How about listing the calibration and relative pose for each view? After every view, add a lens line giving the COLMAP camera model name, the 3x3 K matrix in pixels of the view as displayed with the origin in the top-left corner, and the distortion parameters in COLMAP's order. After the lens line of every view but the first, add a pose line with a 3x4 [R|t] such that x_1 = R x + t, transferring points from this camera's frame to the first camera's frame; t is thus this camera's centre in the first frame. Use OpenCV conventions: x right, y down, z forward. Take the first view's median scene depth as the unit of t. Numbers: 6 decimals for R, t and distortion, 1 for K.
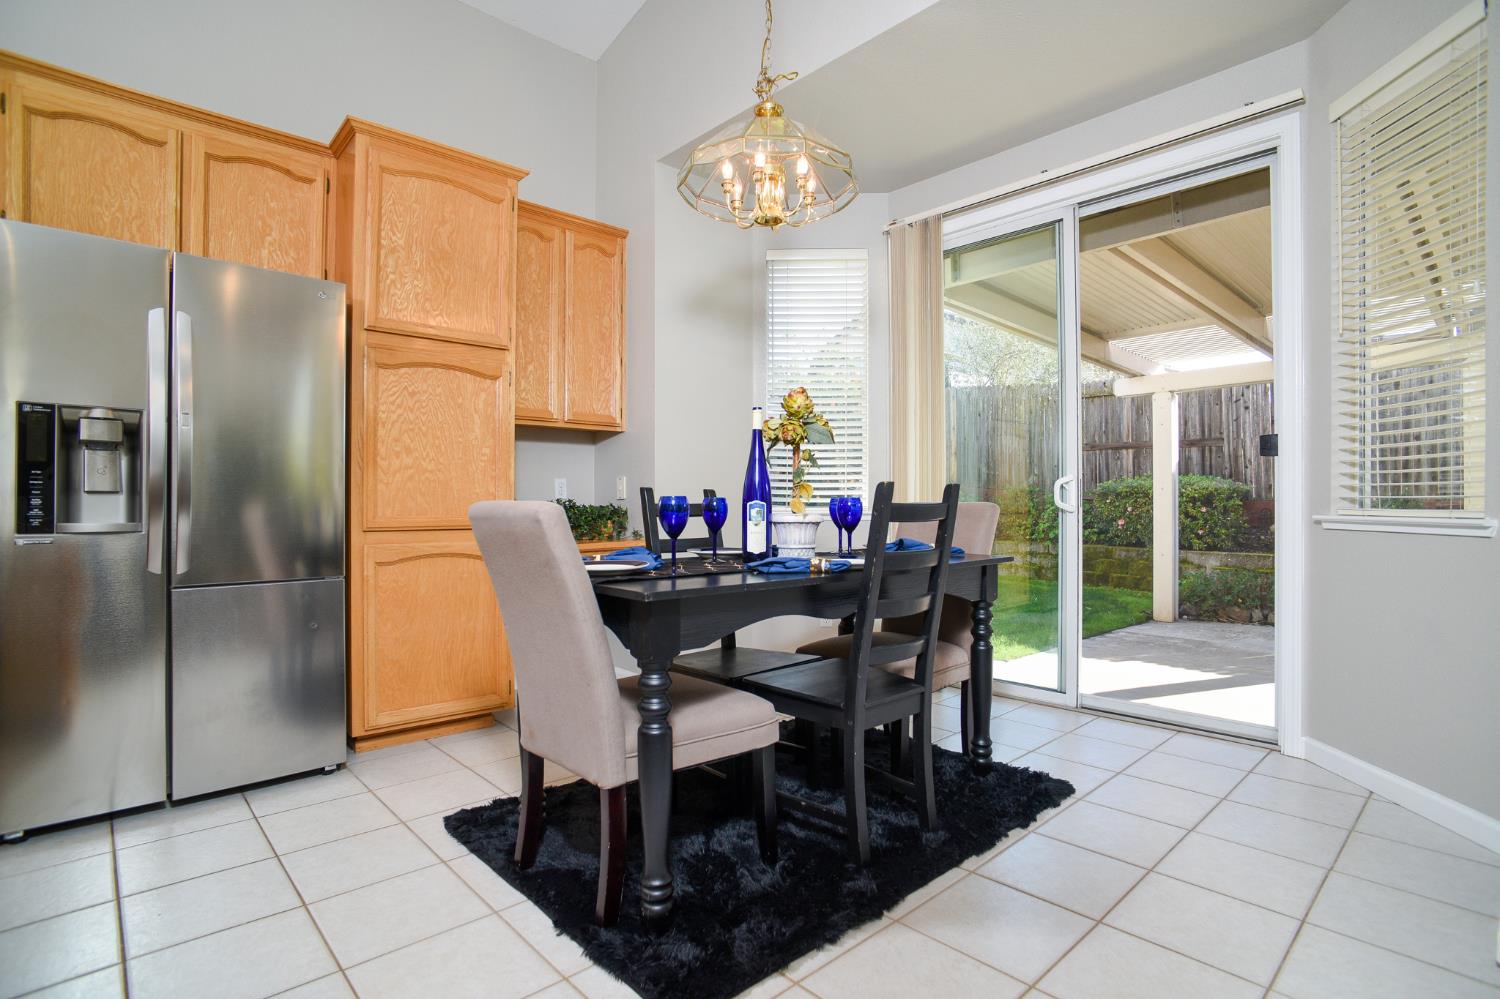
lens RADIAL K [[732.0, 0, 750.0], [0, 732.0, 499.5], [0, 0, 1]] dist [-0.051550, 0.026910]
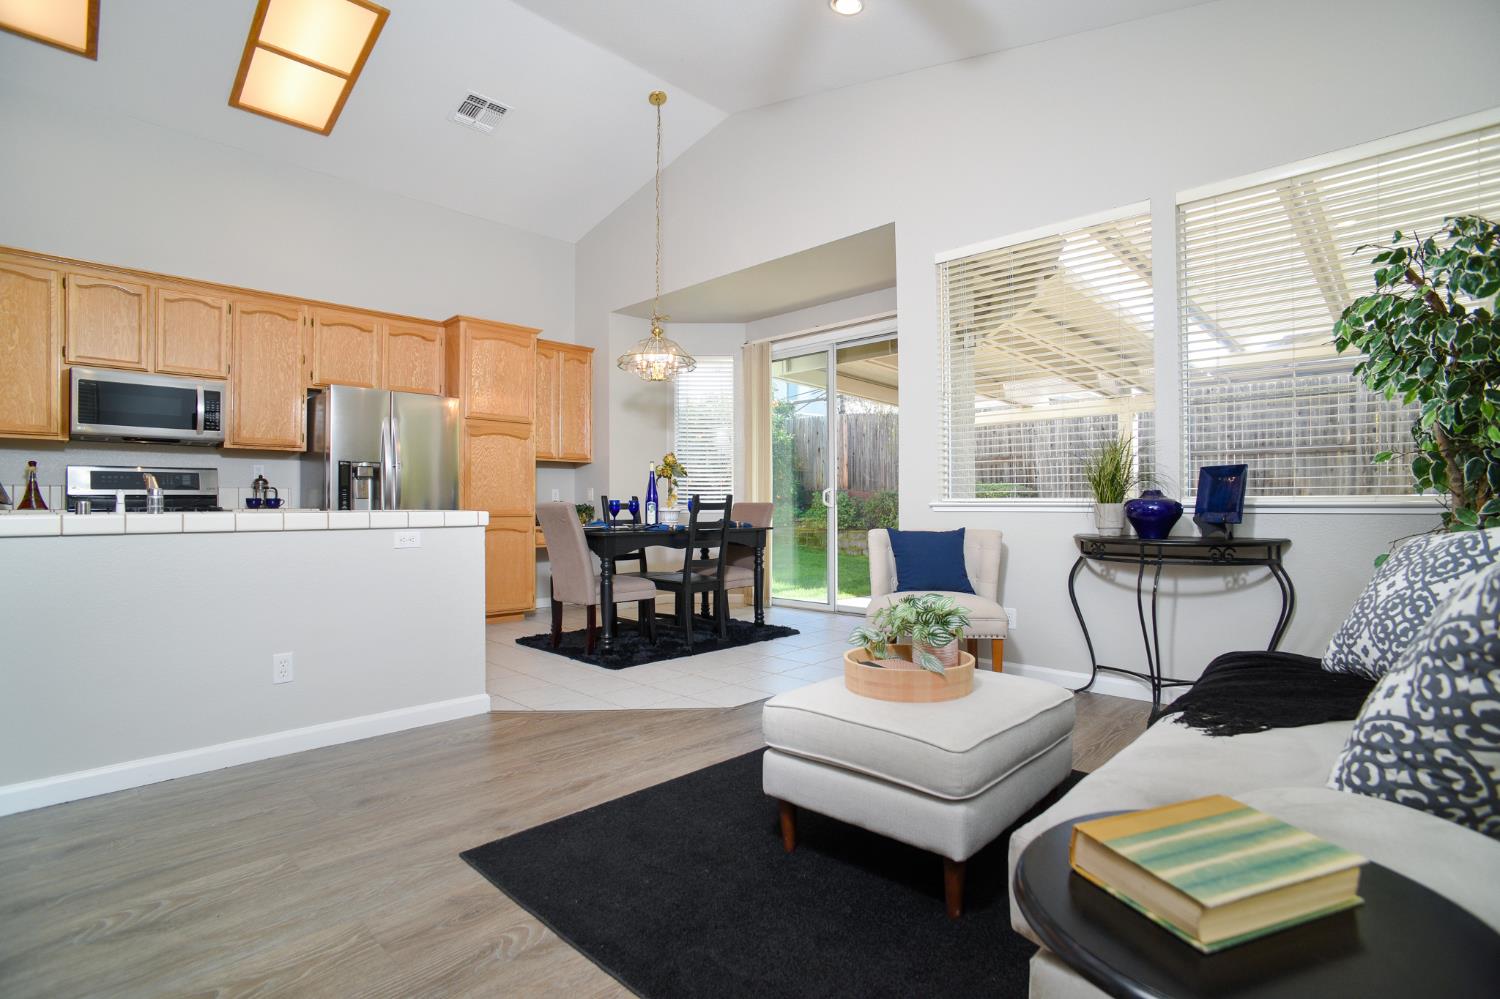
lens RADIAL K [[721.4, 0, 722.5], [0, 721.4, 490.3], [0, 0, 1]] dist [0.000272, 0.000930]
pose [[0.999832, -0.001414, 0.018248, 0.165008], [0.001684, 0.999889, -0.014789, -0.000571], [-0.018225, 0.014817, 0.999724, -1.115313]]
